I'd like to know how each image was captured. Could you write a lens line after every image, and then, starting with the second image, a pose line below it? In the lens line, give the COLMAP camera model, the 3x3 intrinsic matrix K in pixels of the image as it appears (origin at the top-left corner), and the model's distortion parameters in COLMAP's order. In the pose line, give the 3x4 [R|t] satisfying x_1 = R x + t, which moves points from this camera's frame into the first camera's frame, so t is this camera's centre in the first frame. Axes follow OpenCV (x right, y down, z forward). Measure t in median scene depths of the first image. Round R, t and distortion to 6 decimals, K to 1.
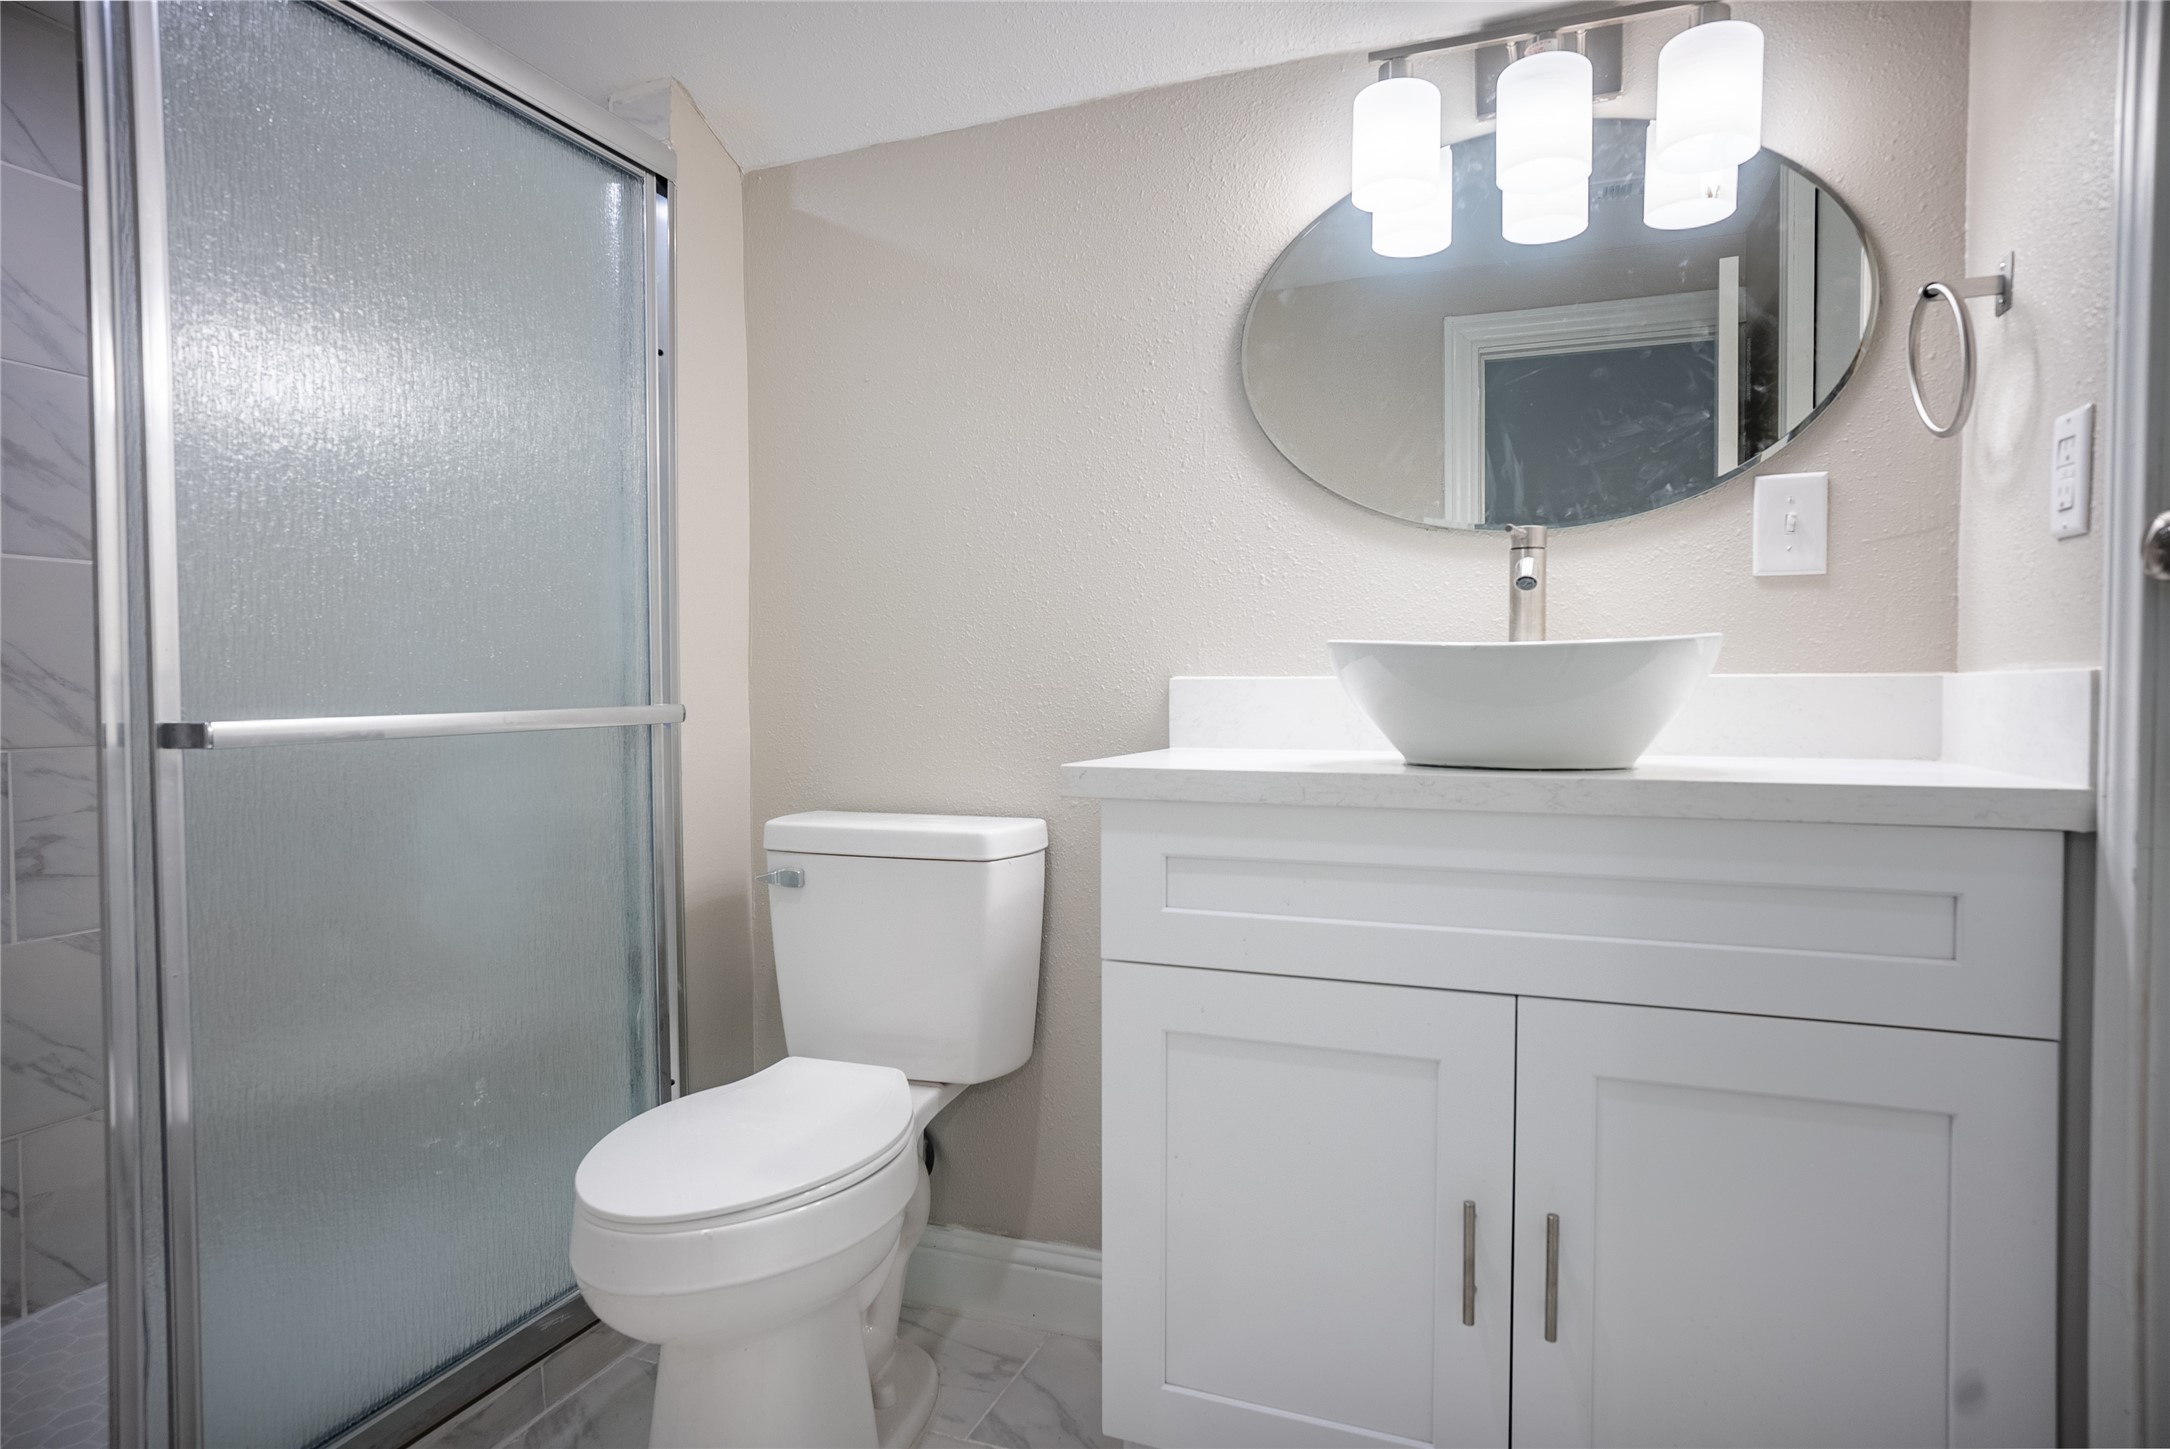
lens RADIAL K [[1196.6, 0, 1084.6], [0, 1196.6, 717.7], [0, 0, 1]] dist [-0.050944, 0.036024]
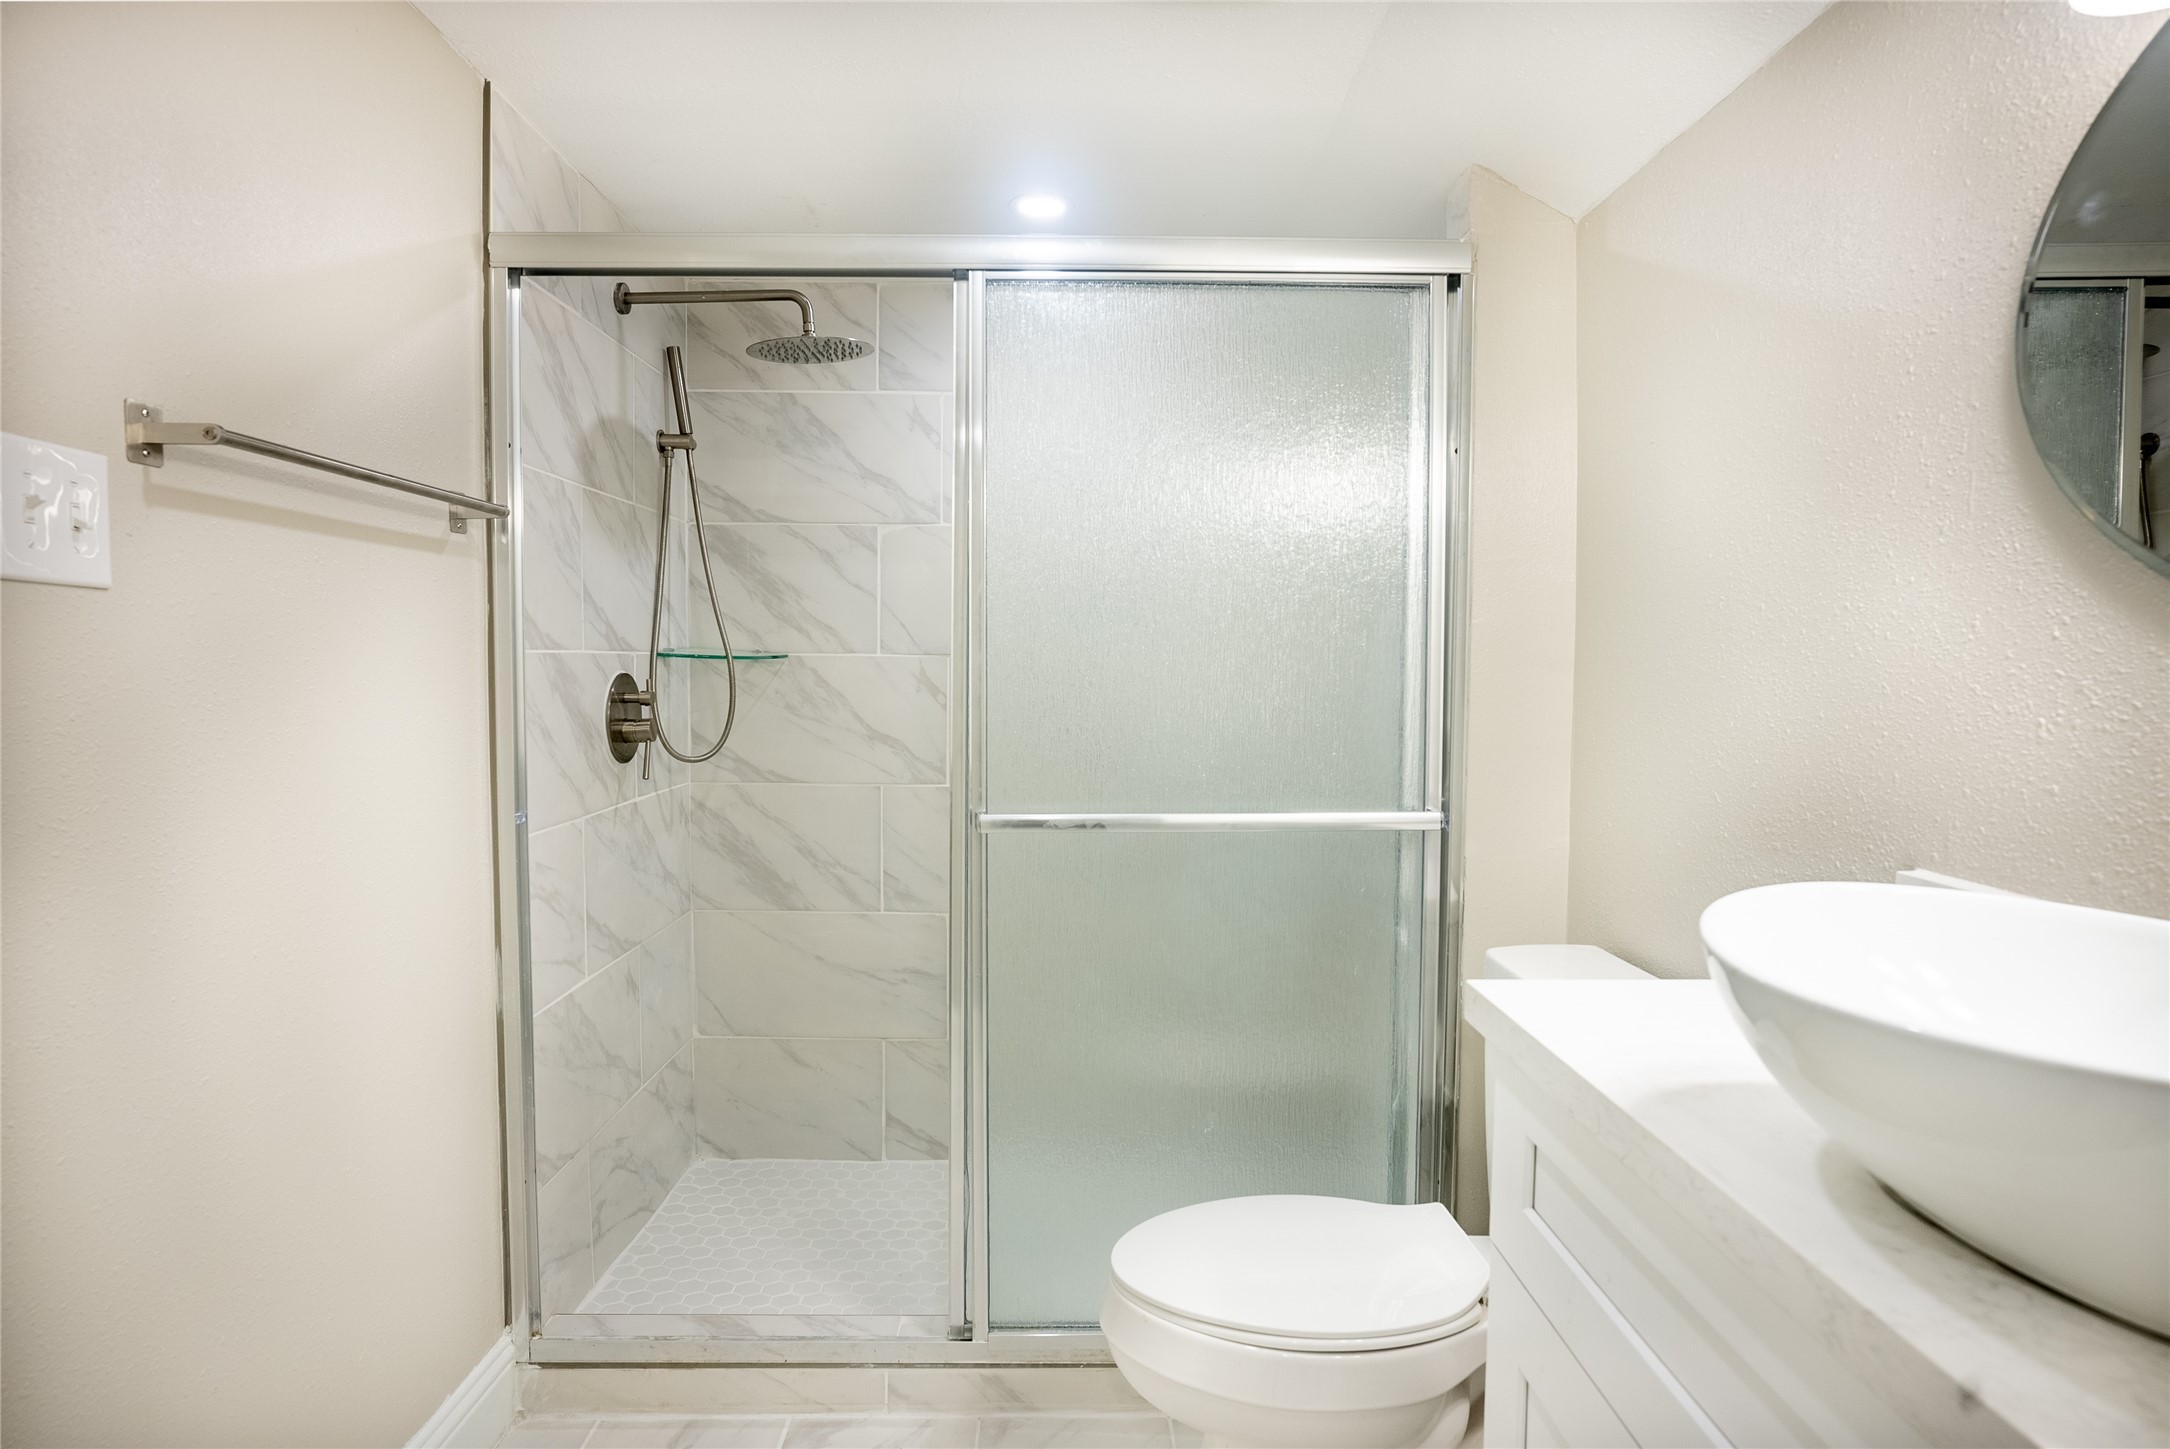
lens RADIAL K [[1196.6, 0, 1084.6], [0, 1196.6, 717.7], [0, 0, 1]] dist [-0.050944, 0.036024]
pose [[0.386458, 0.051005, -0.920895, 0.457075], [-0.031351, 0.998619, 0.042154, -0.121922], [0.921774, 0.012581, 0.387524, 0.343641]]
